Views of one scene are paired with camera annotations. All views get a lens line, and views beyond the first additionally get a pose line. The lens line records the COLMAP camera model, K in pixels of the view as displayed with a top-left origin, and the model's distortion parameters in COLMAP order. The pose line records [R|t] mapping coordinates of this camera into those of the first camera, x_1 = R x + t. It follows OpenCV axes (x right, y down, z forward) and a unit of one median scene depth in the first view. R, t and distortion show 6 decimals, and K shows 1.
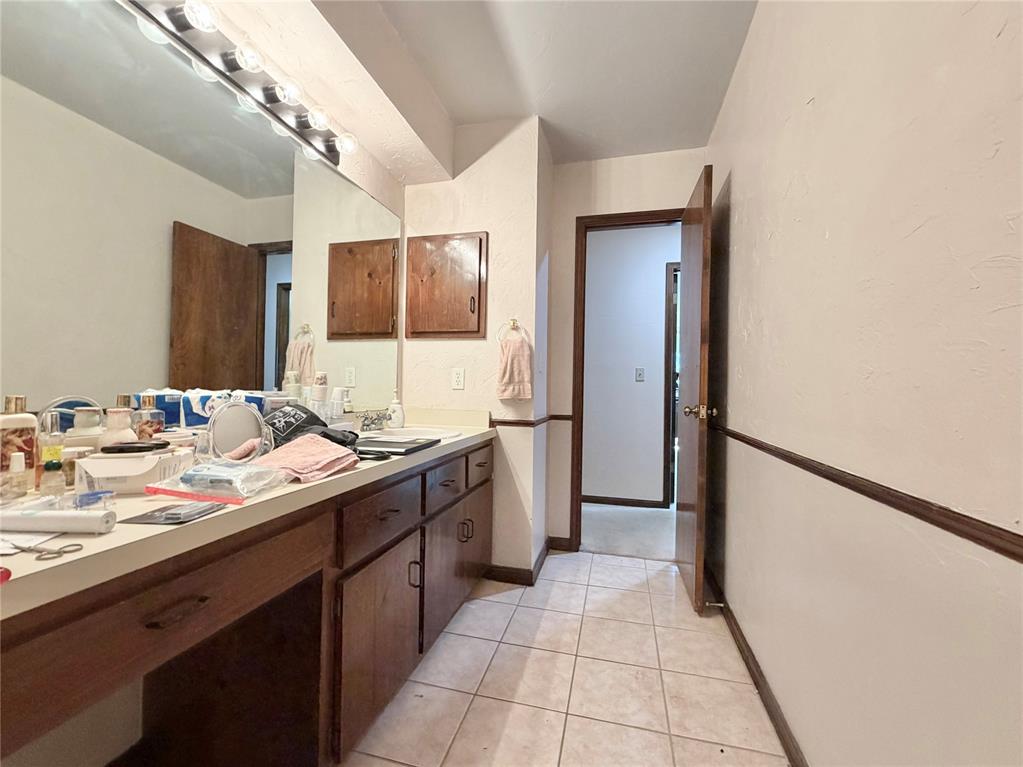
lens RADIAL K [[406.8, 0, 513.5], [0, 406.8, 383.4], [0, 0, 1]] dist [-0.001861, -0.000238]
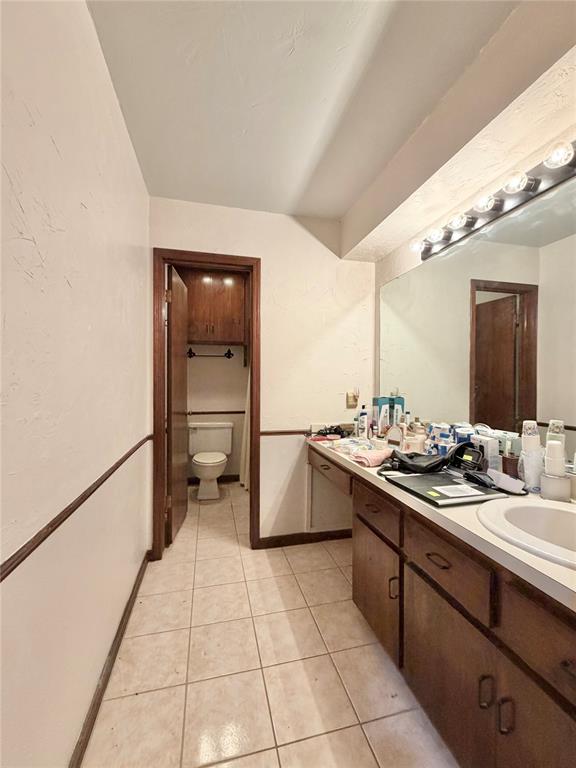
lens RADIAL K [[305.4, 0, 287.7], [0, 305.4, 388.9], [0, 0, 1]] dist [-0.001861, -0.000238]
pose [[-0.881431, -0.019836, -0.471897, 0.528287], [-0.013065, 0.999759, -0.017622, -0.110141], [0.472133, -0.009367, -0.881478, 1.831185]]
